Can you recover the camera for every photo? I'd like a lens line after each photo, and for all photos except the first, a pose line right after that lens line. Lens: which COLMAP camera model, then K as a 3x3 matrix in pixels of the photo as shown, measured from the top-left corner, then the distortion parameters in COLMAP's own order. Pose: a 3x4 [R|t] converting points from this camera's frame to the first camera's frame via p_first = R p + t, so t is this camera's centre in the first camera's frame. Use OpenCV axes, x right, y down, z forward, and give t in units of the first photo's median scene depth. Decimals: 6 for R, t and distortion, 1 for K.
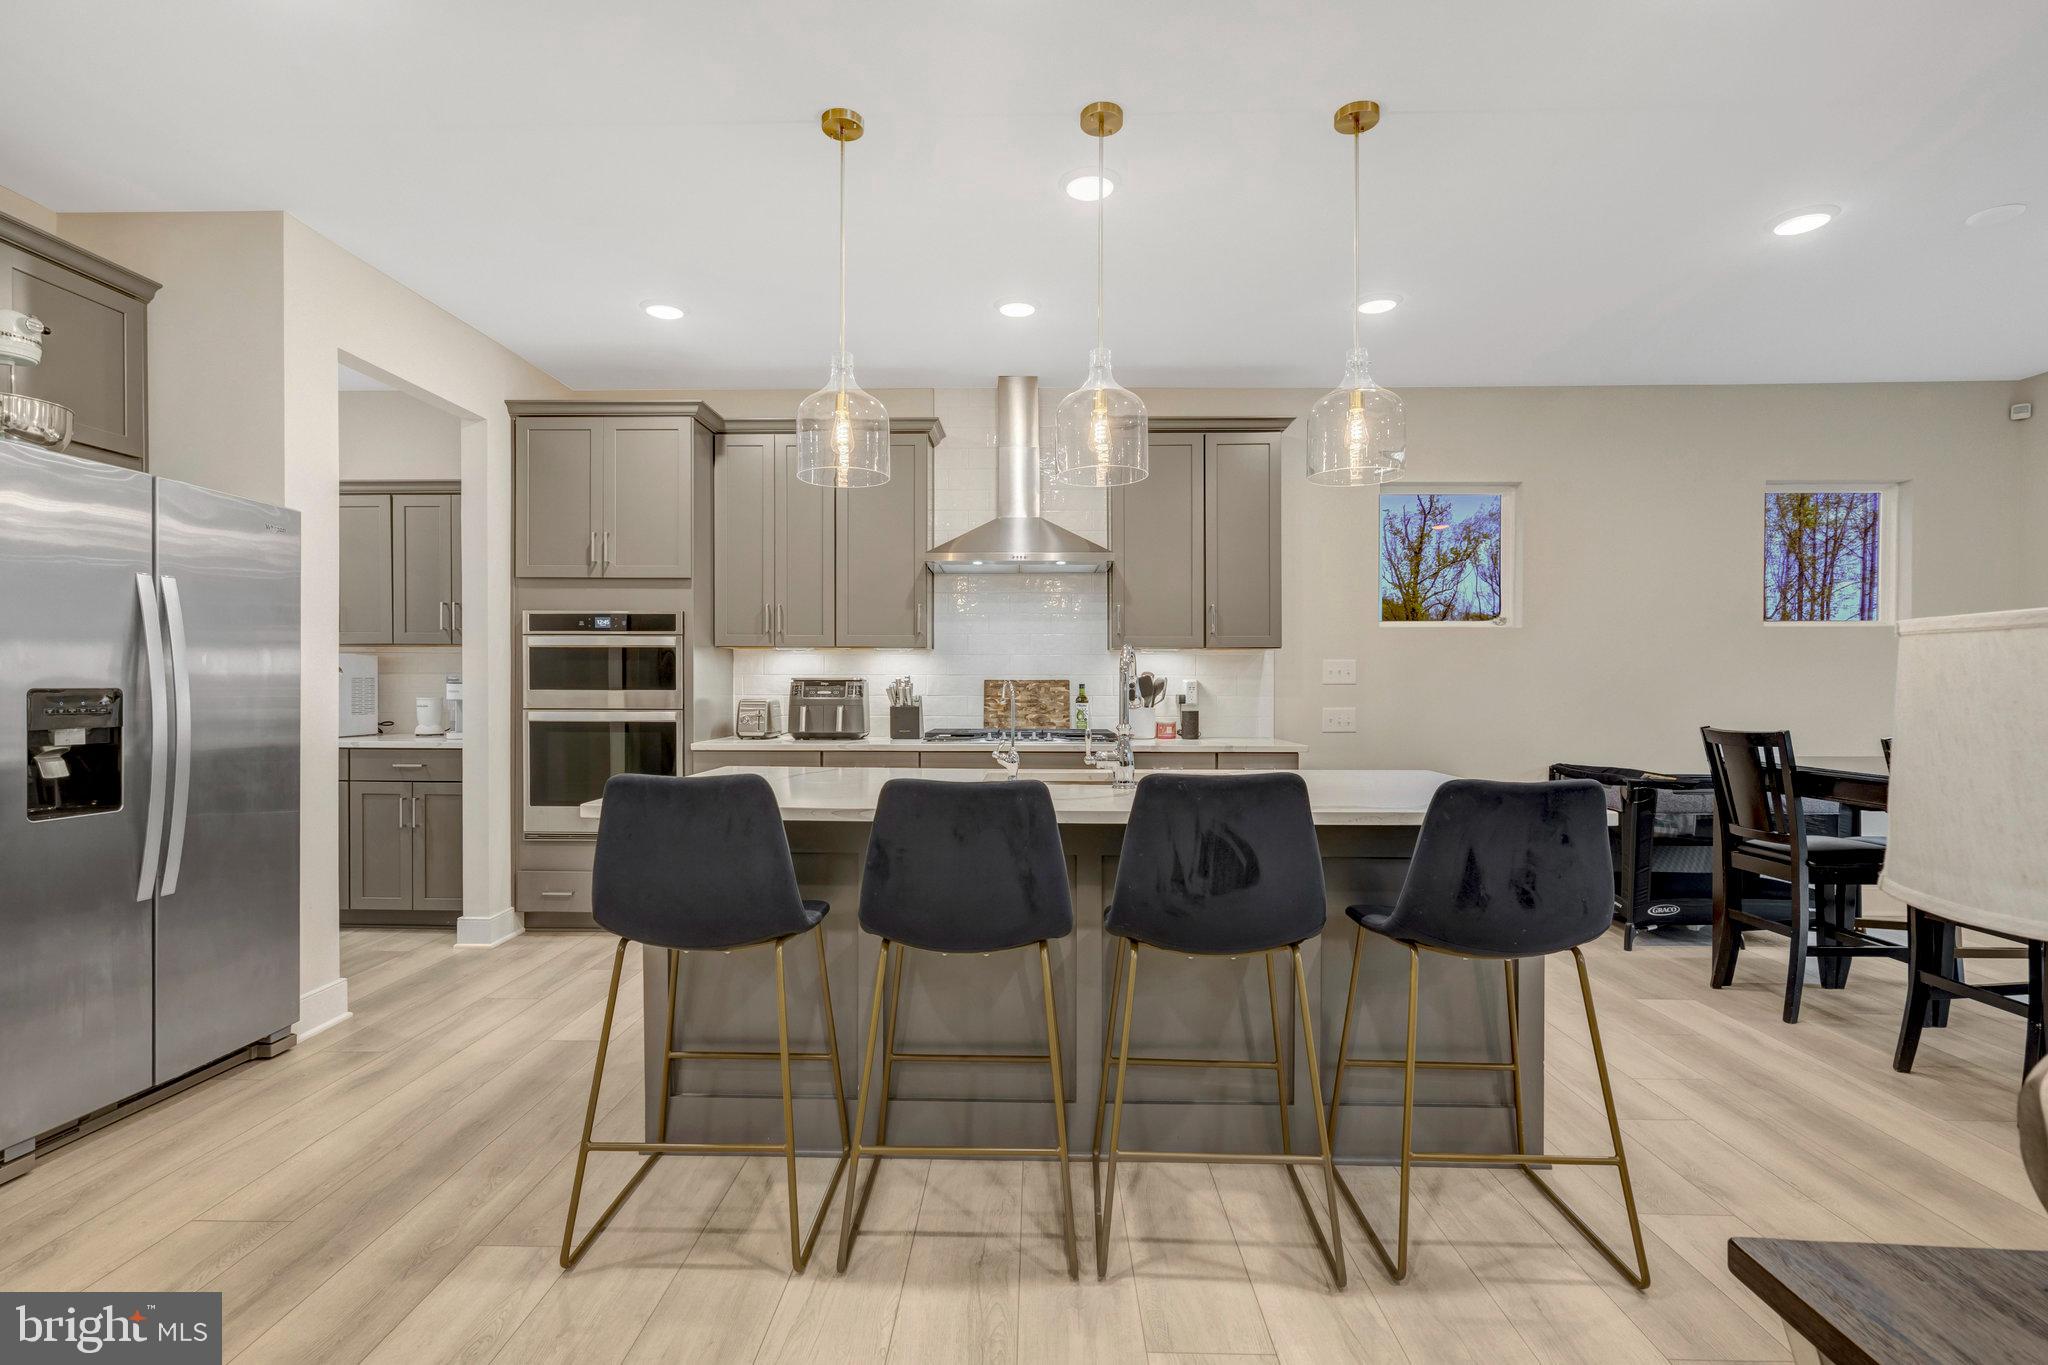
lens RADIAL K [[952.9, 0, 1024.0], [0, 952.9, 682.5], [0, 0, 1]] dist [-0.010024, 0.000954]
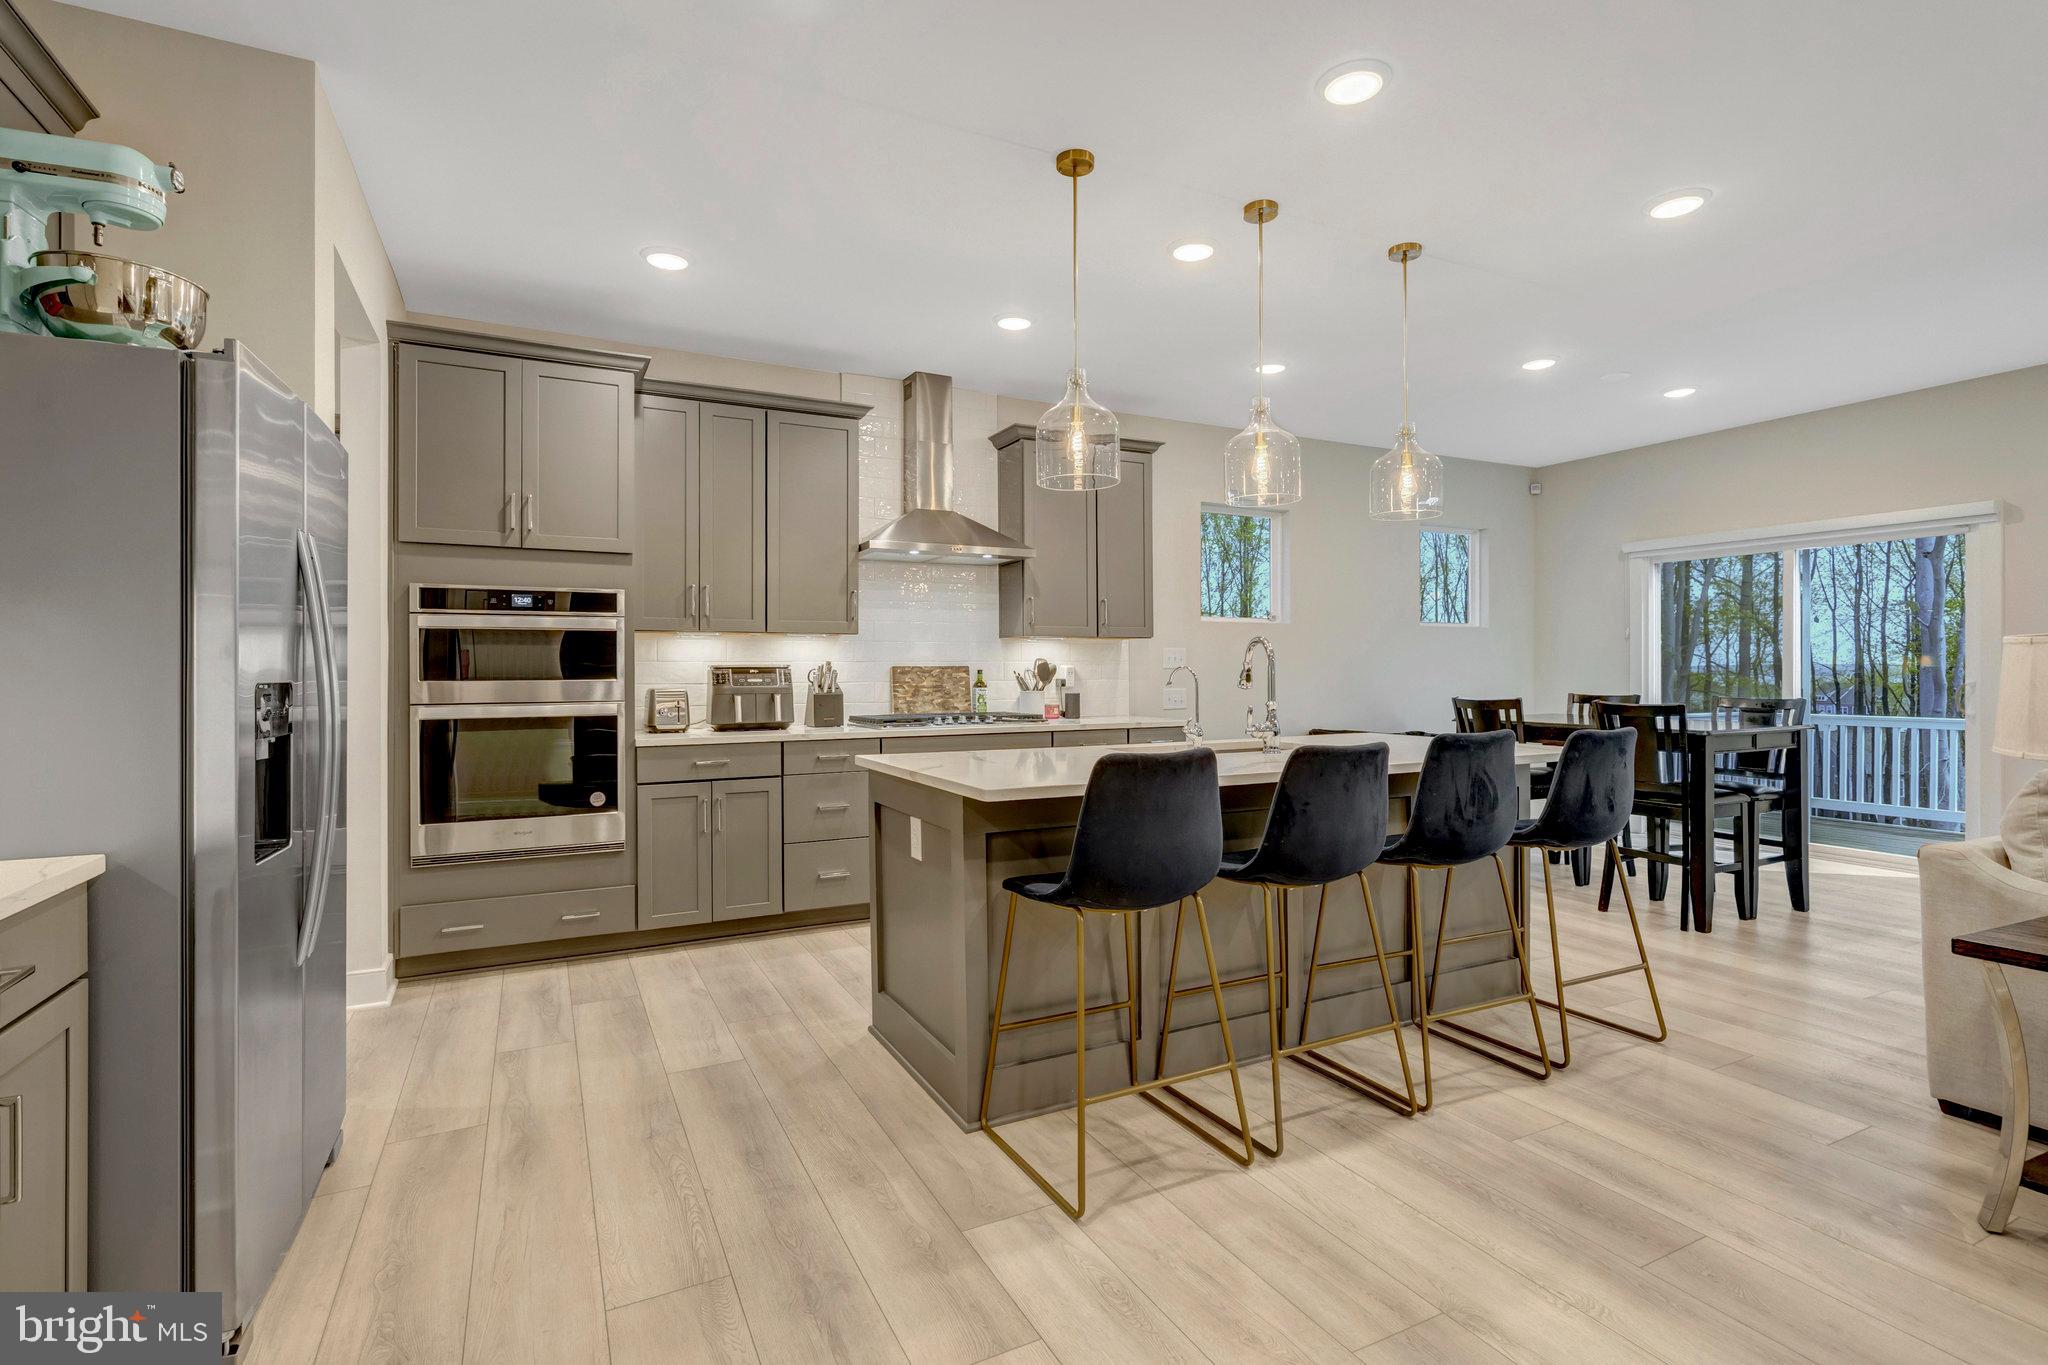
lens RADIAL K [[972.7, 0, 1029.7], [0, 972.7, 655.5], [0, 0, 1]] dist [-0.014761, 0.000024]
pose [[0.878076, 0.001055, 0.478519, -0.461697], [0.004995, 0.999923, -0.011372, -0.001919], [-0.478494, 0.012375, 0.878003, 0.026264]]
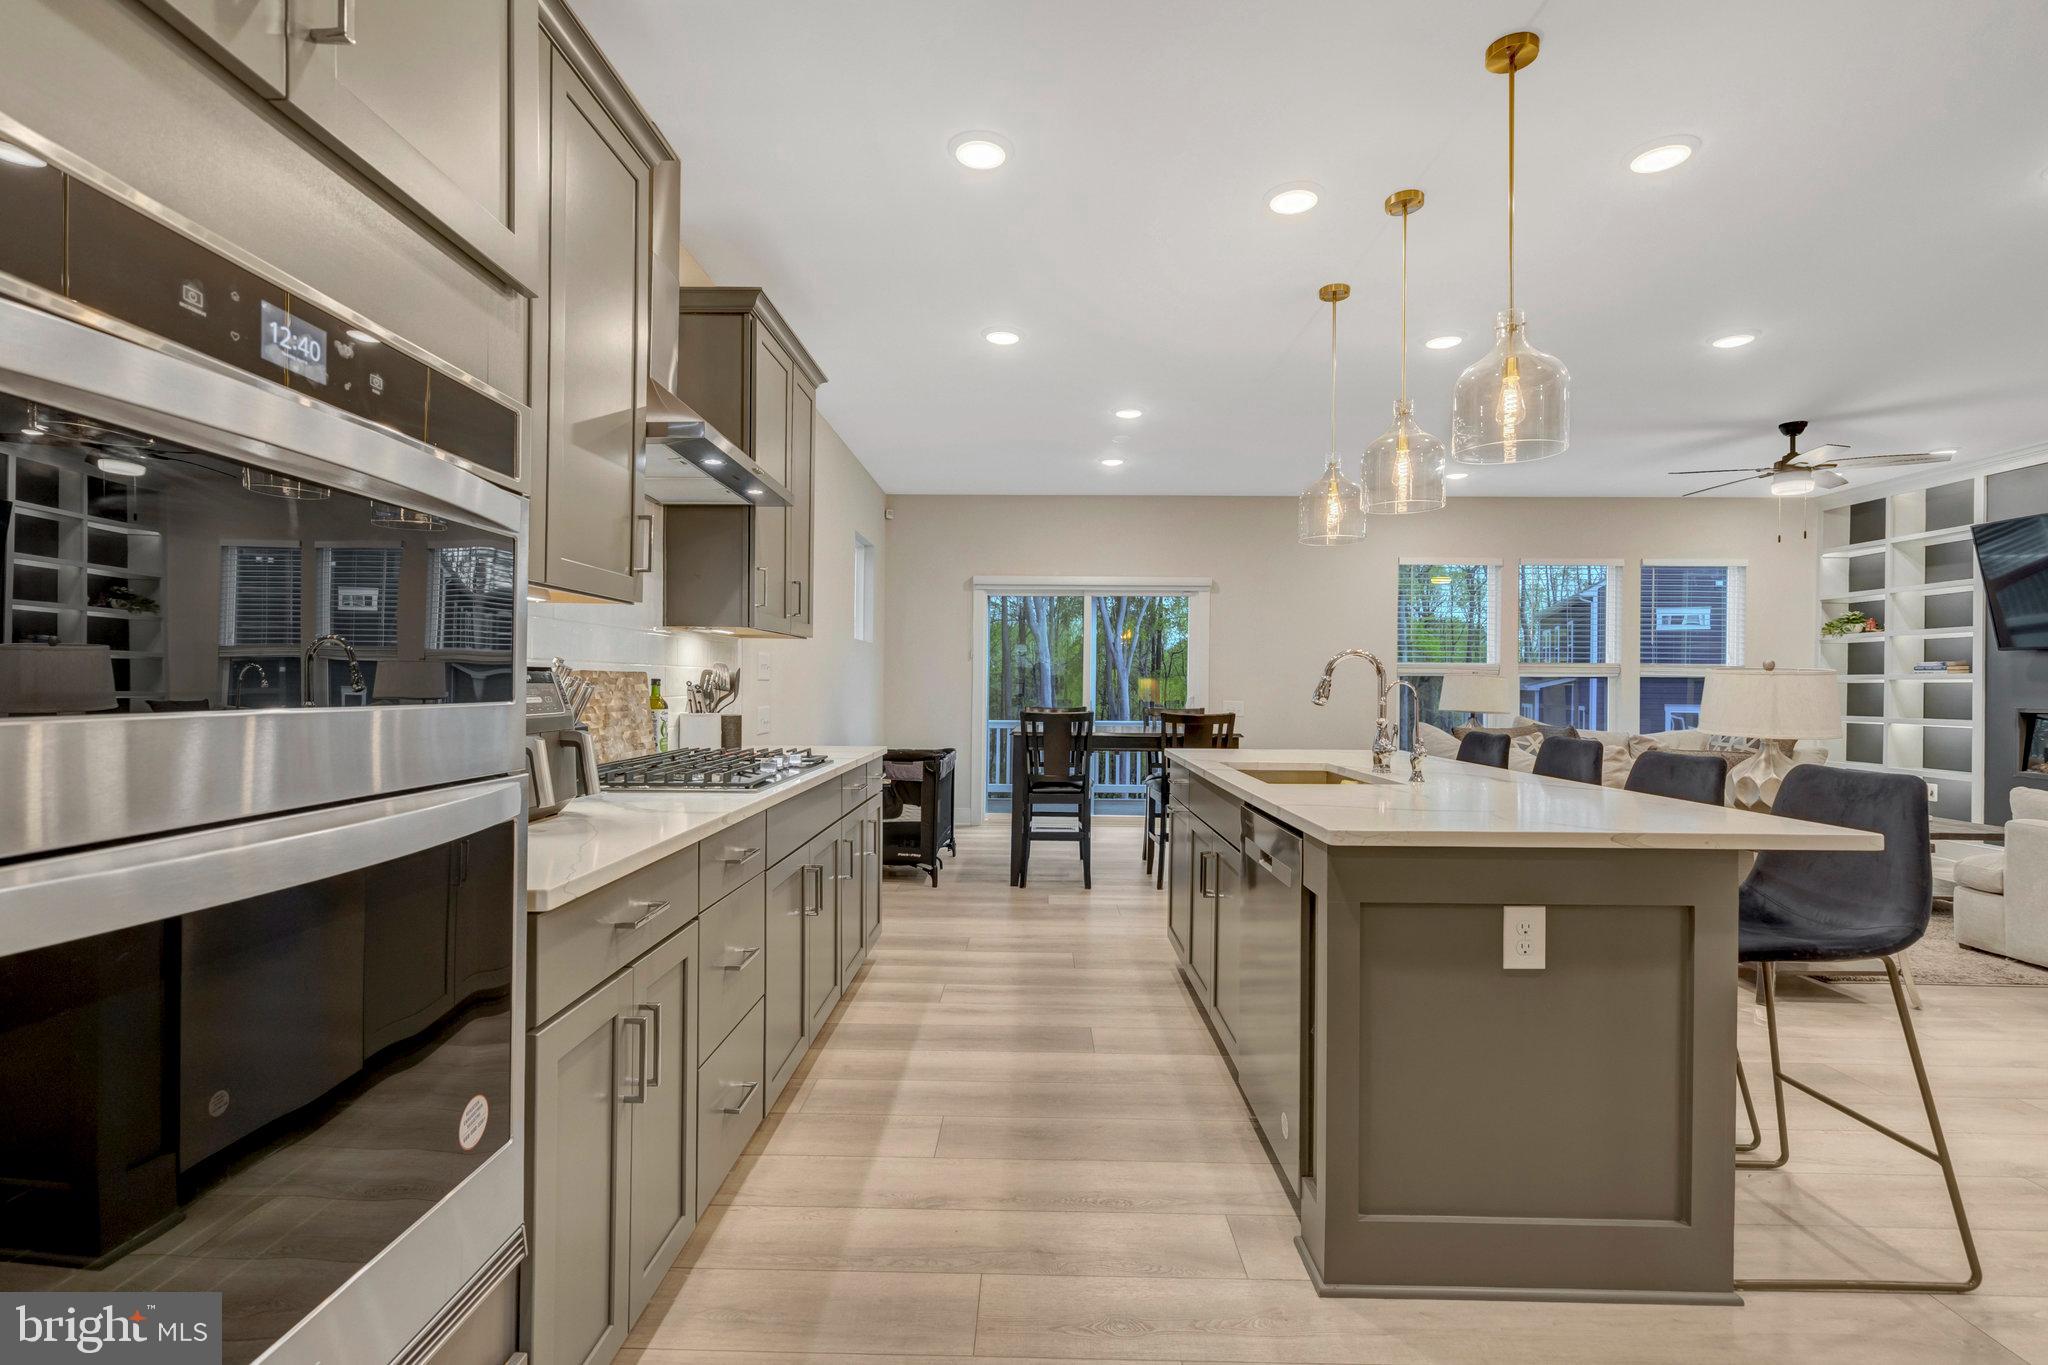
lens RADIAL K [[952.9, 0, 1024.0], [0, 952.9, 682.5], [0, 0, 1]] dist [-0.010024, 0.000954]
pose [[-0.004693, 0.001417, 0.999988, -0.633109], [-0.012630, 0.999919, -0.001476, 0.001759], [-0.999909, -0.012637, -0.004675, 0.862642]]
